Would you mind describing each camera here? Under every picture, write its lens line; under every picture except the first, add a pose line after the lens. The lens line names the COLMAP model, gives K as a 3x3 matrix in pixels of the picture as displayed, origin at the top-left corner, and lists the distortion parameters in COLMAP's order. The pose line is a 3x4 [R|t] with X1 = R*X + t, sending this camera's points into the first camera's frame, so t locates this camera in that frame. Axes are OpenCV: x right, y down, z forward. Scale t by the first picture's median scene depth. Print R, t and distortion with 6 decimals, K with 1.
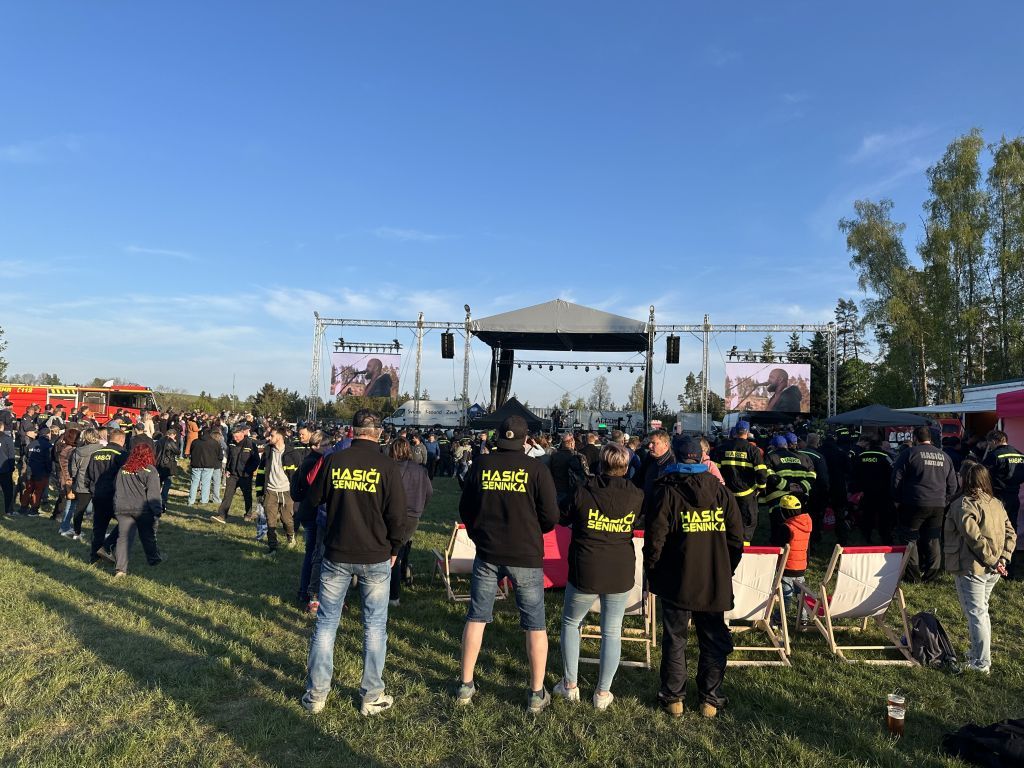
lens RADIAL K [[714.0, 0, 512.0], [0, 714.0, 384.0], [0, 0, 1]] dist [0.000661, -0.000453]
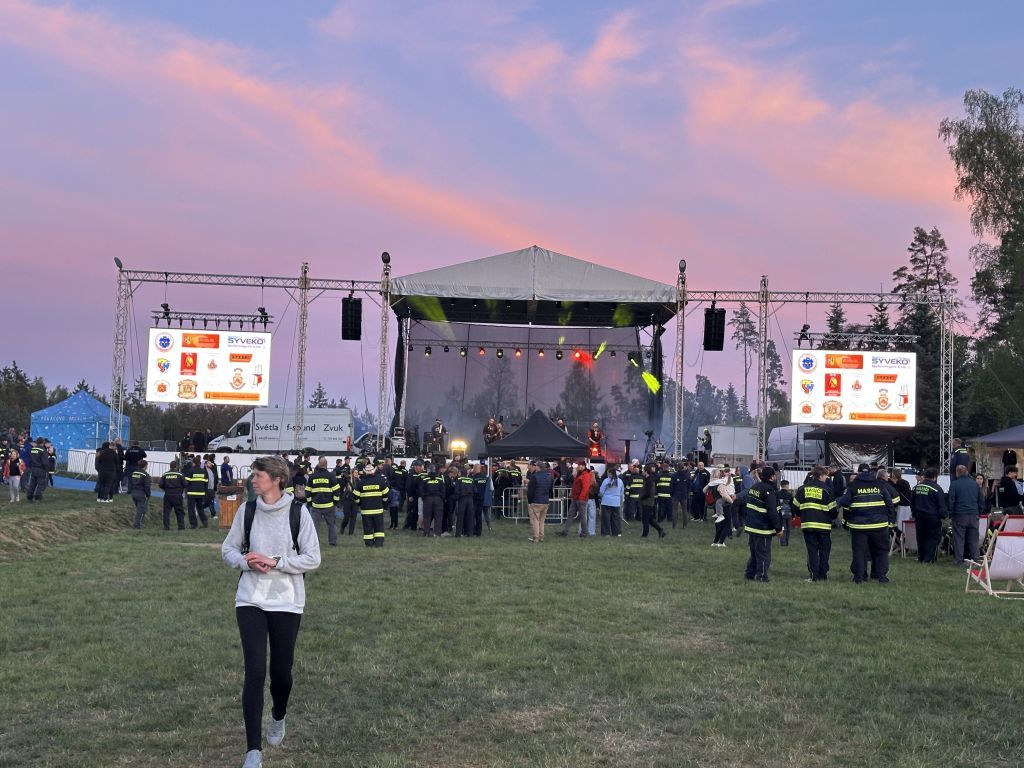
lens RADIAL K [[1444.9, 0, 512.0], [0, 1444.9, 384.0], [0, 0, 1]] dist [-0.189953, 1.122890]
pose [[0.984003, -0.002114, 0.178137, -0.171306], [-0.000781, 0.999869, 0.016183, -0.017917], [-0.178148, -0.016063, 0.983873, -0.226737]]
